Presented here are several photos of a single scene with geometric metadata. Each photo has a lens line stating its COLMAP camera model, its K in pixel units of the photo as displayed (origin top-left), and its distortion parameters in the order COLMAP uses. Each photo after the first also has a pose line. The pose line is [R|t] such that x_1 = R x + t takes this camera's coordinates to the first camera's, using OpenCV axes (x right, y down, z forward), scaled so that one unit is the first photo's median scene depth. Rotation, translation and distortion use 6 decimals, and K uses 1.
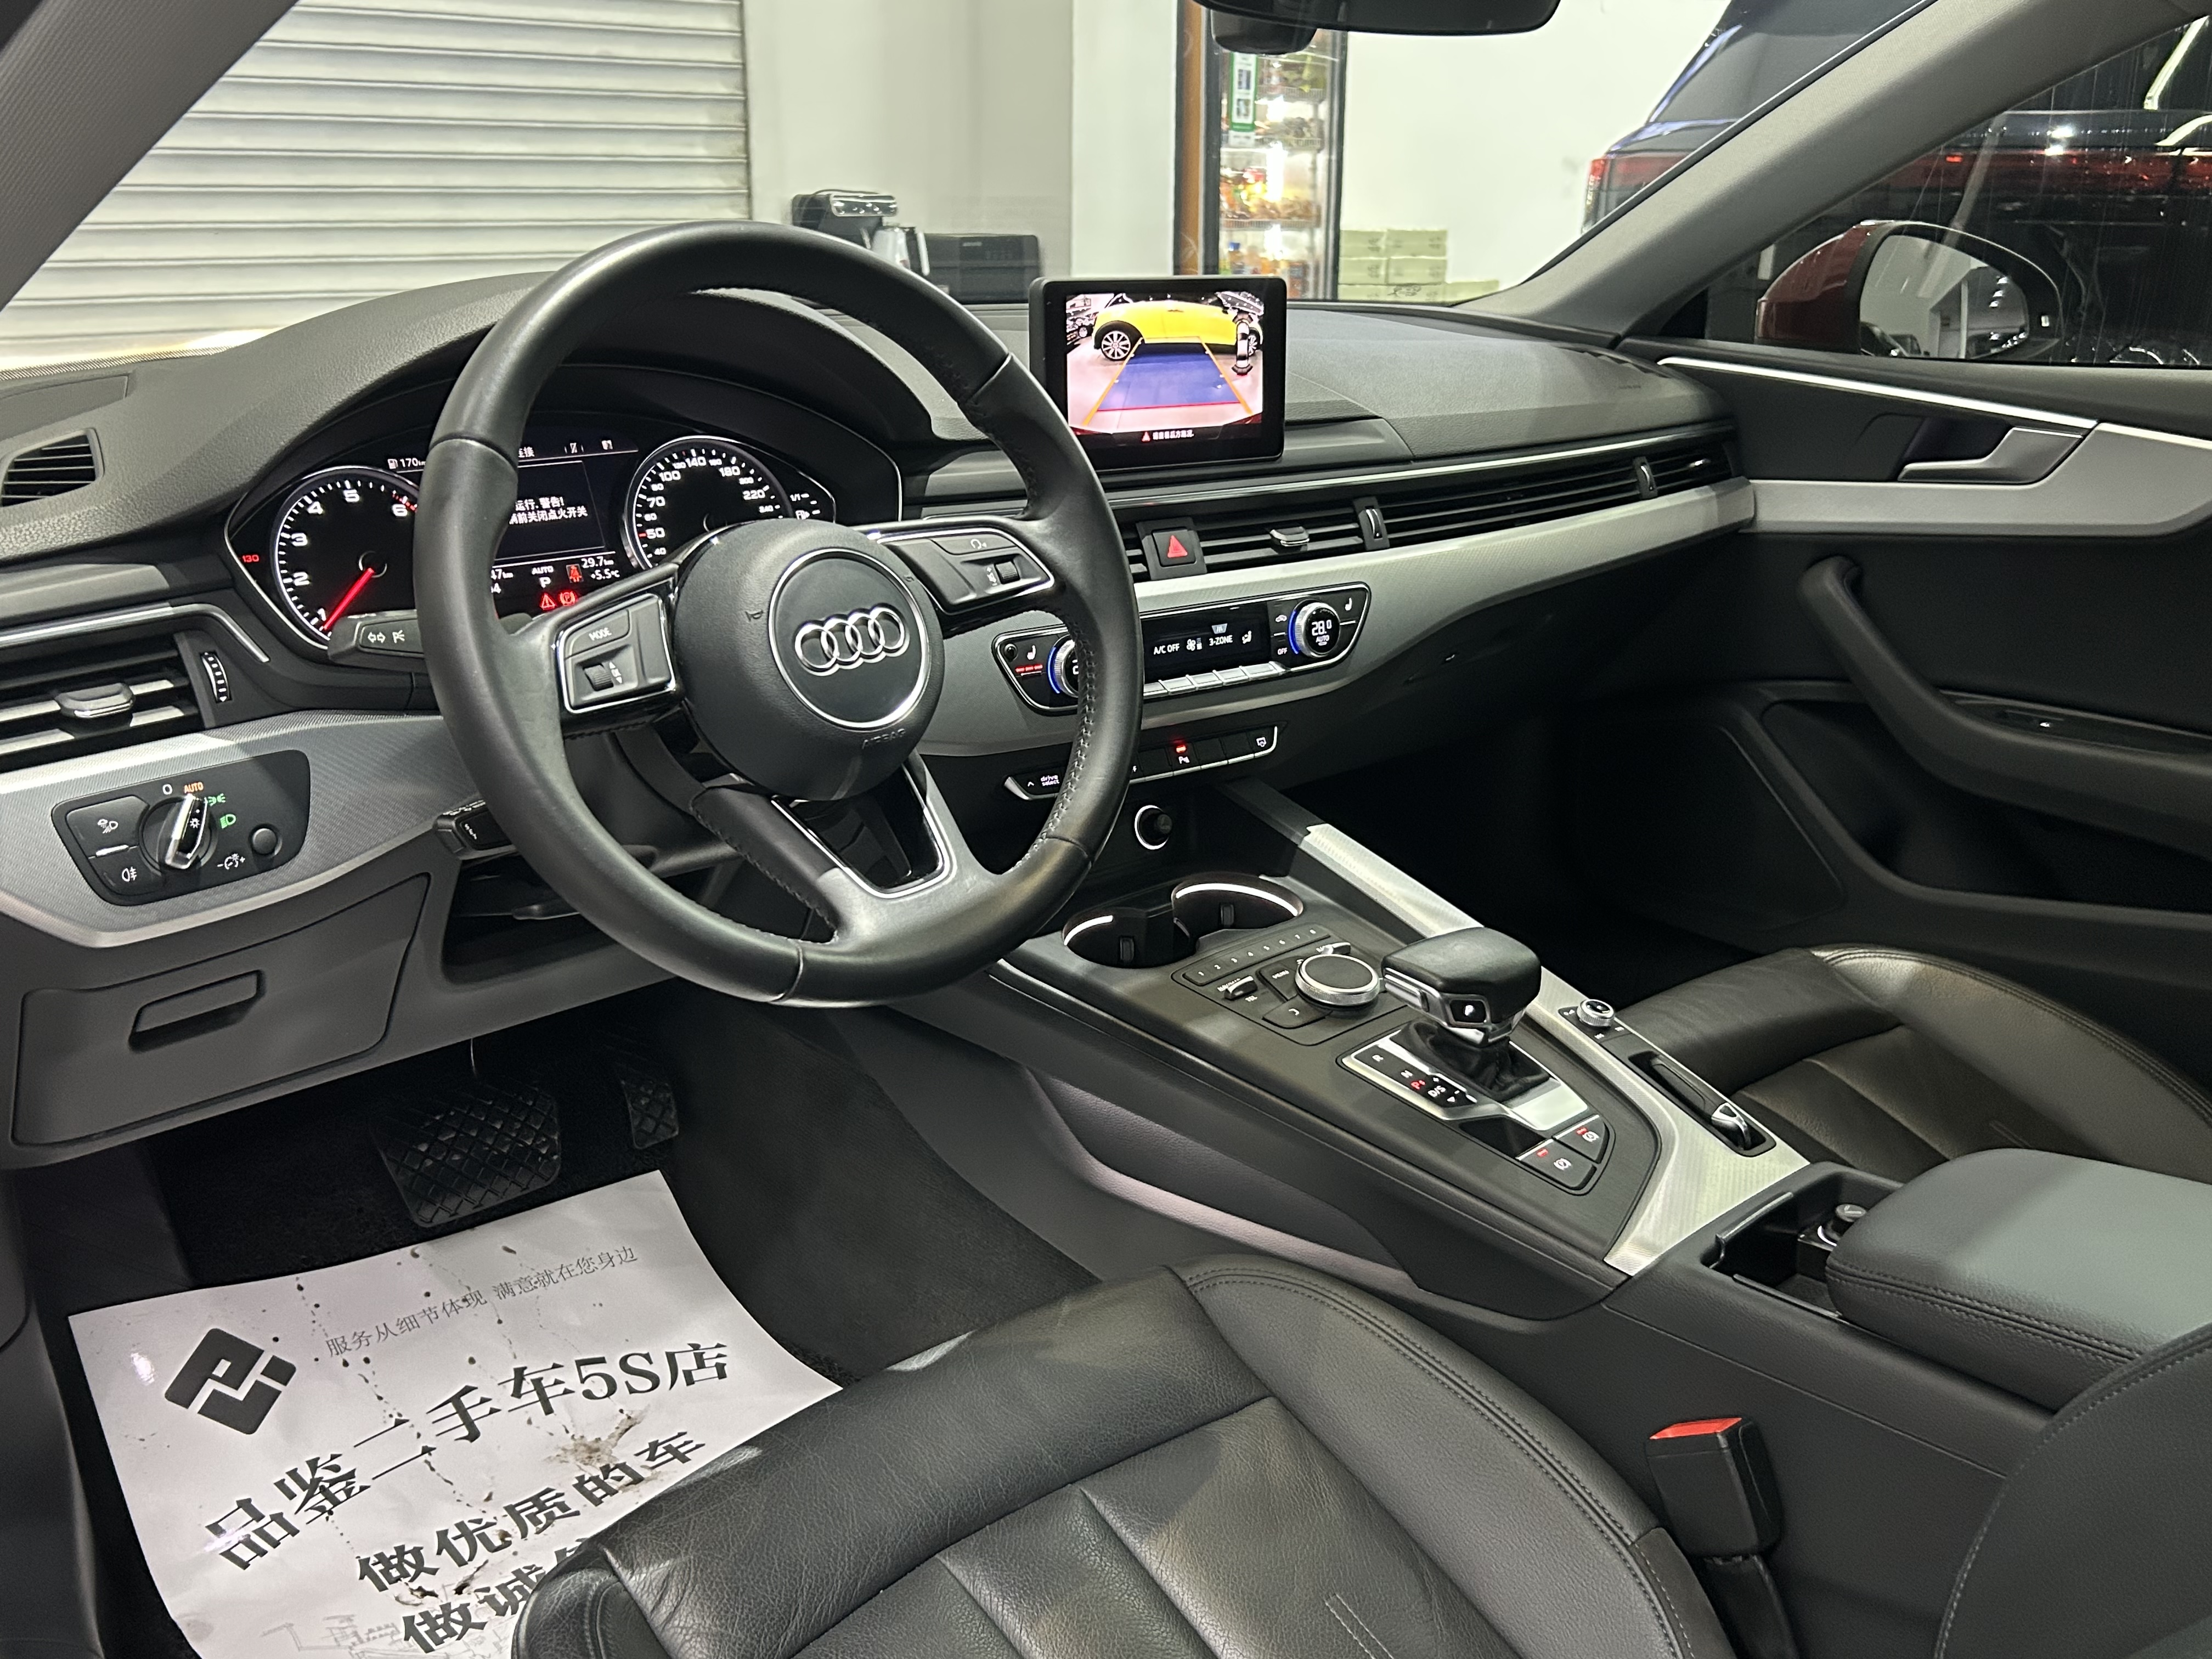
lens RADIAL K [[1941.7, 0, 1104.4], [0, 1941.7, 794.7], [0, 0, 1]] dist [0.139017, -0.501866]
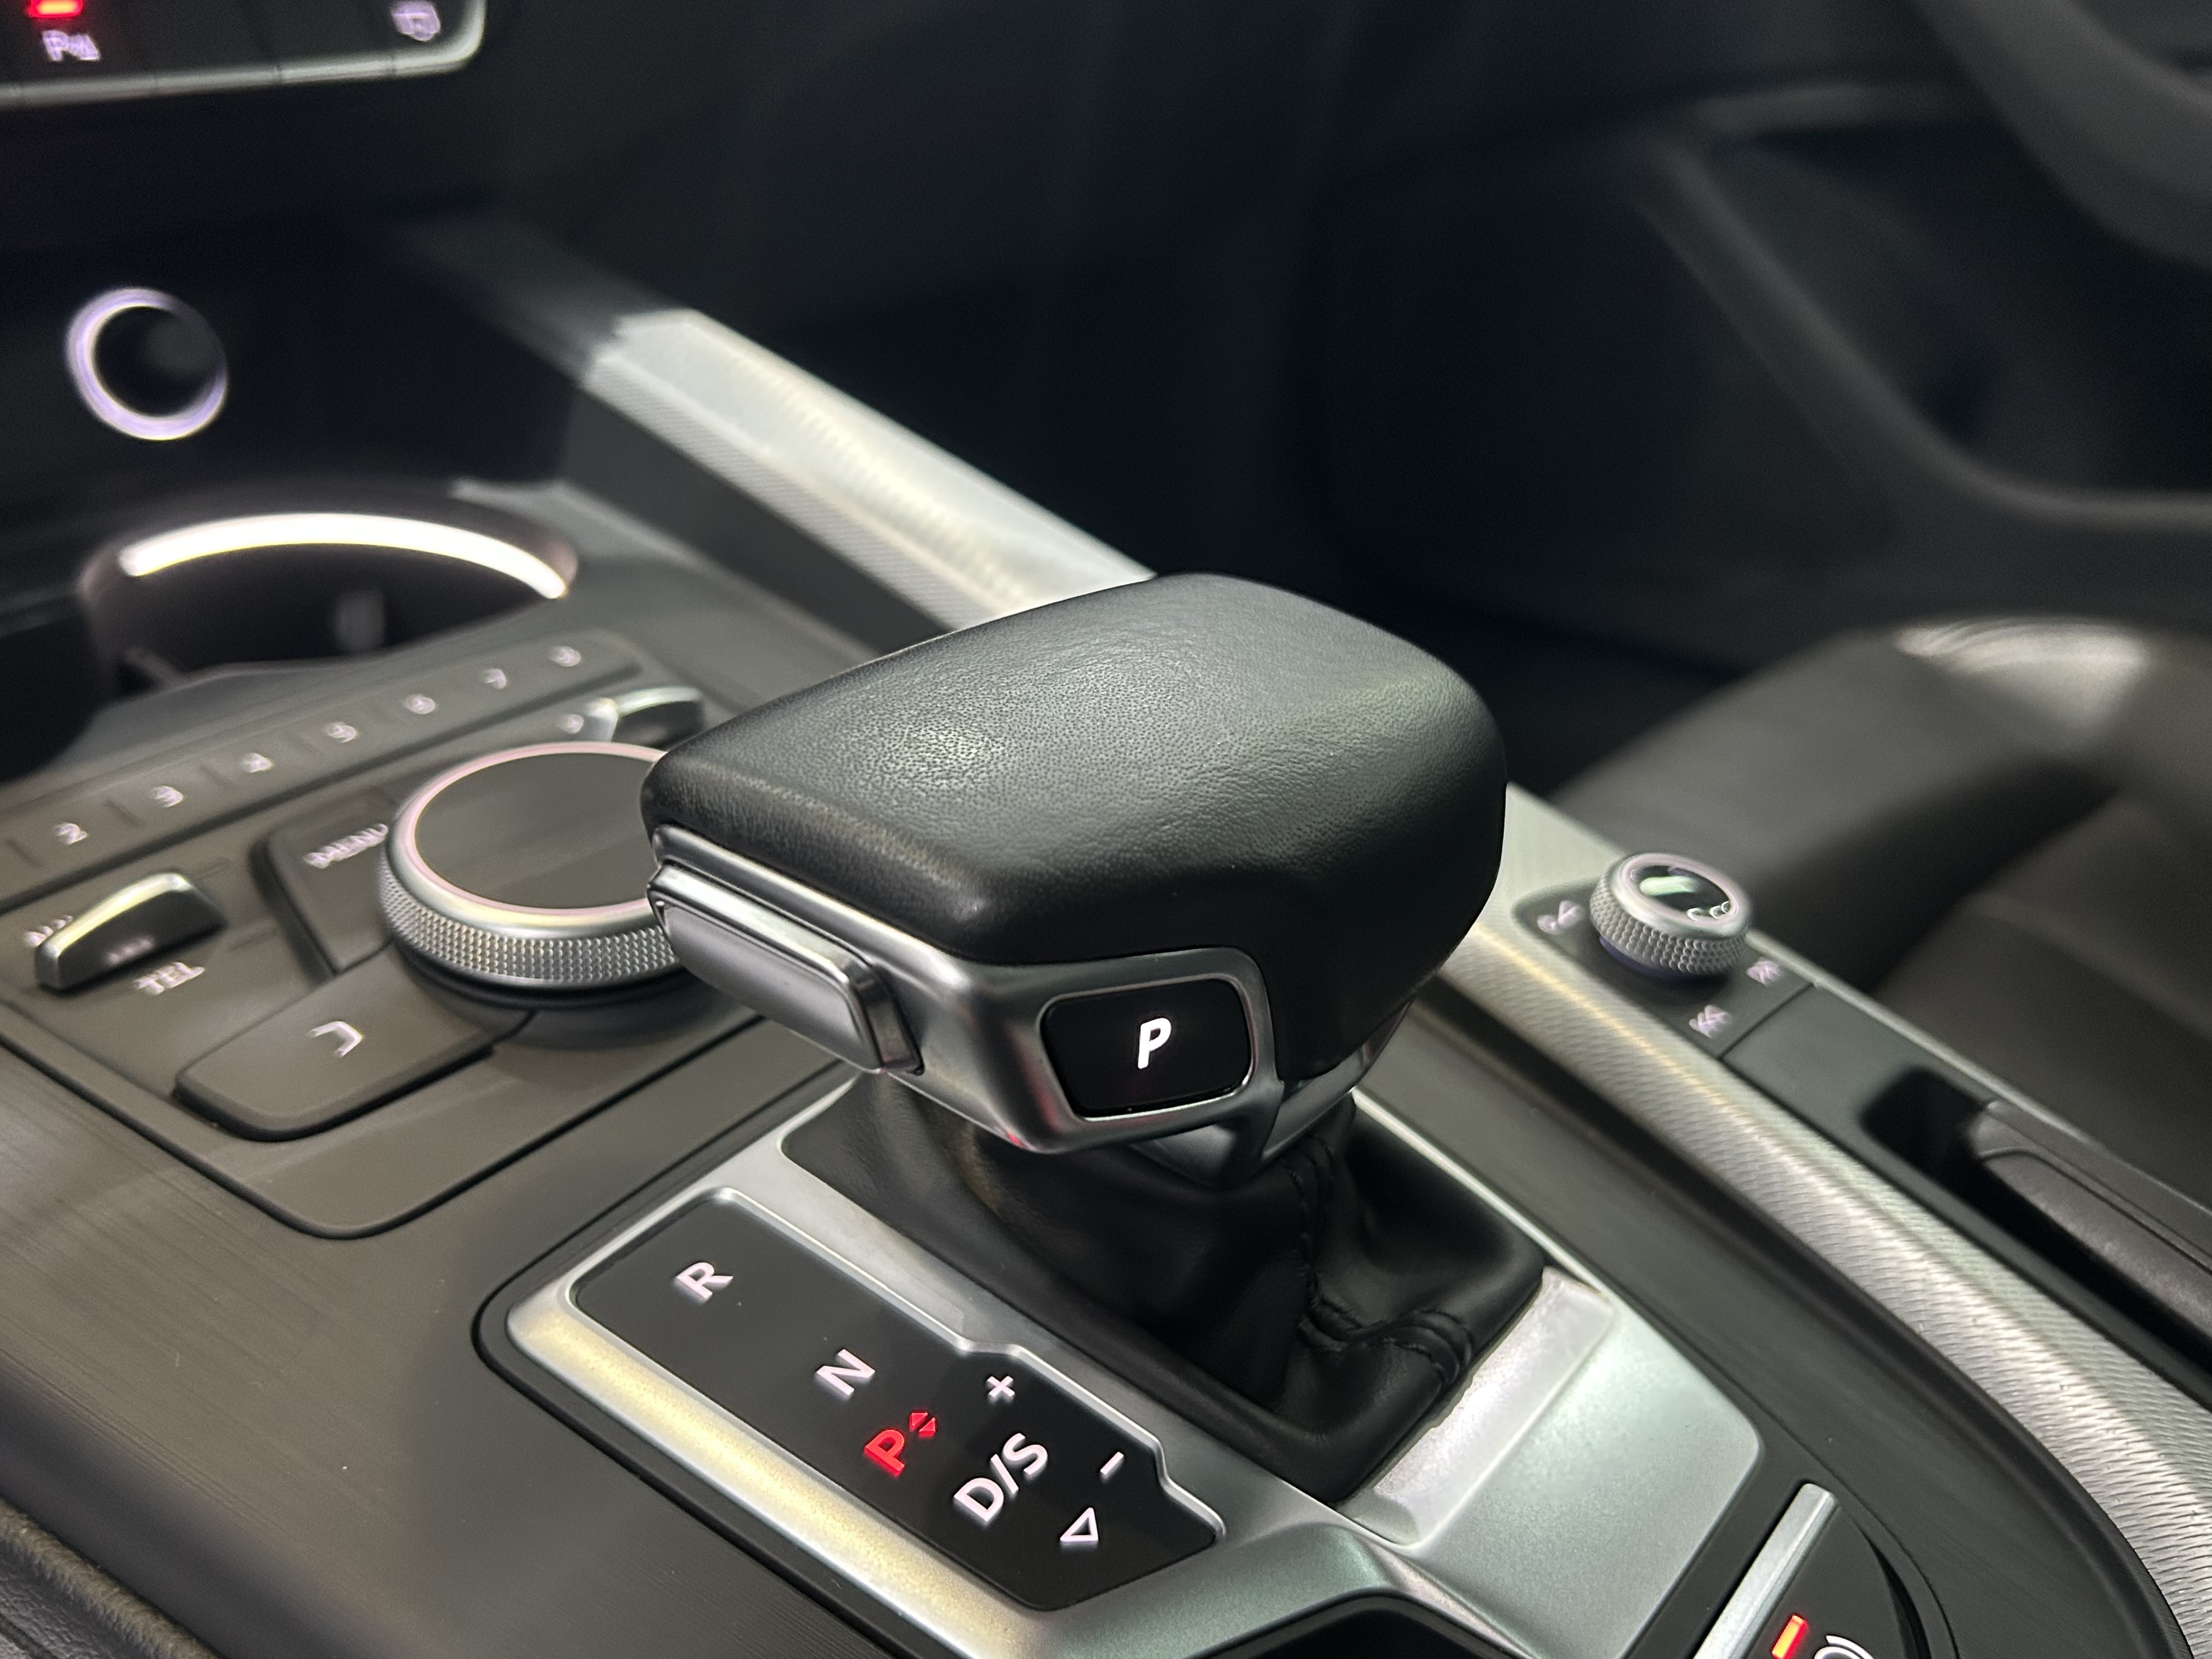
lens RADIAL K [[1951.6, 0, 1106.0], [0, 1951.6, 829.5], [0, 0, 1]] dist [0.148097, -0.339661]
pose [[0.985245, -0.074431, 0.154119, 0.146846], [0.051414, 0.987608, 0.148278, 0.062149], [-0.163246, -0.138167, 0.976863, 0.779545]]
